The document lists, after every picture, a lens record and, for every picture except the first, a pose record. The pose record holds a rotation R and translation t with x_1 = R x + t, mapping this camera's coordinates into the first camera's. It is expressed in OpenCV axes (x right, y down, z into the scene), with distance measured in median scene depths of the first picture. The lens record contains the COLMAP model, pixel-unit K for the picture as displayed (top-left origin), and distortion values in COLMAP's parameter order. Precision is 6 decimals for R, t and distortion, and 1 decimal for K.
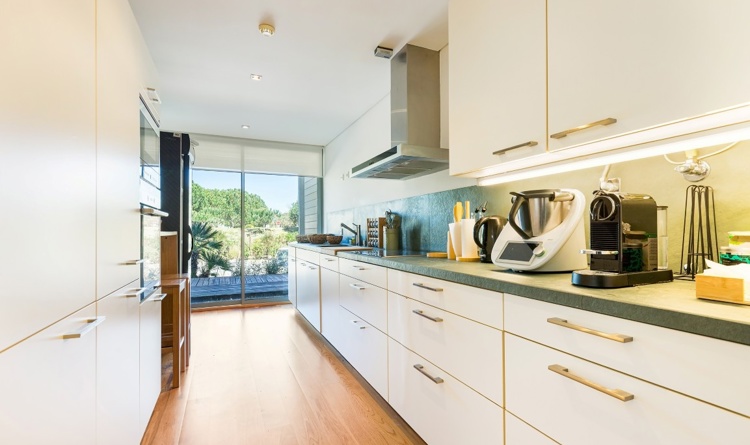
lens RADIAL K [[343.8, 0, 377.1], [0, 343.8, 228.5], [0, 0, 1]] dist [0.003229, -0.000797]
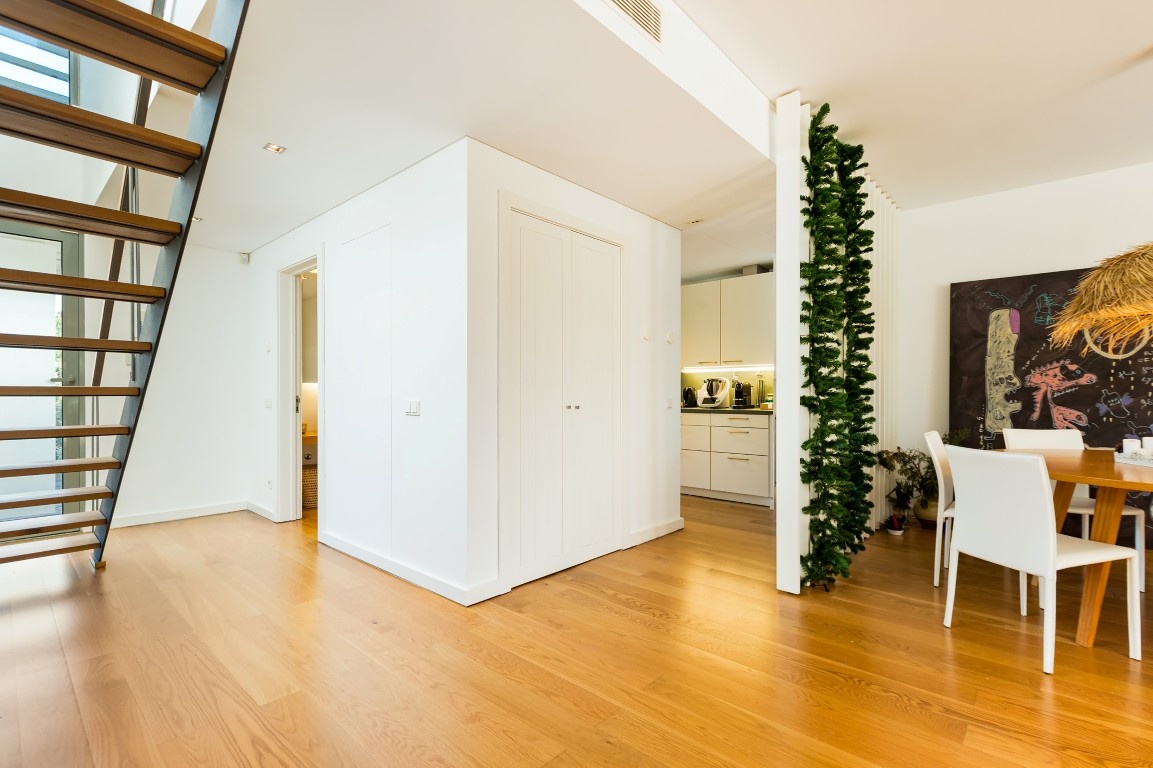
lens RADIAL K [[528.5, 0, 558.4], [0, 528.5, 401.3], [0, 0, 1]] dist [-0.004176, 0.000161]
pose [[0.921727, 0.004574, 0.387813, -2.486750], [-0.009638, 0.999892, 0.011113, 0.037901], [-0.387720, -0.013981, 0.921671, -2.576147]]
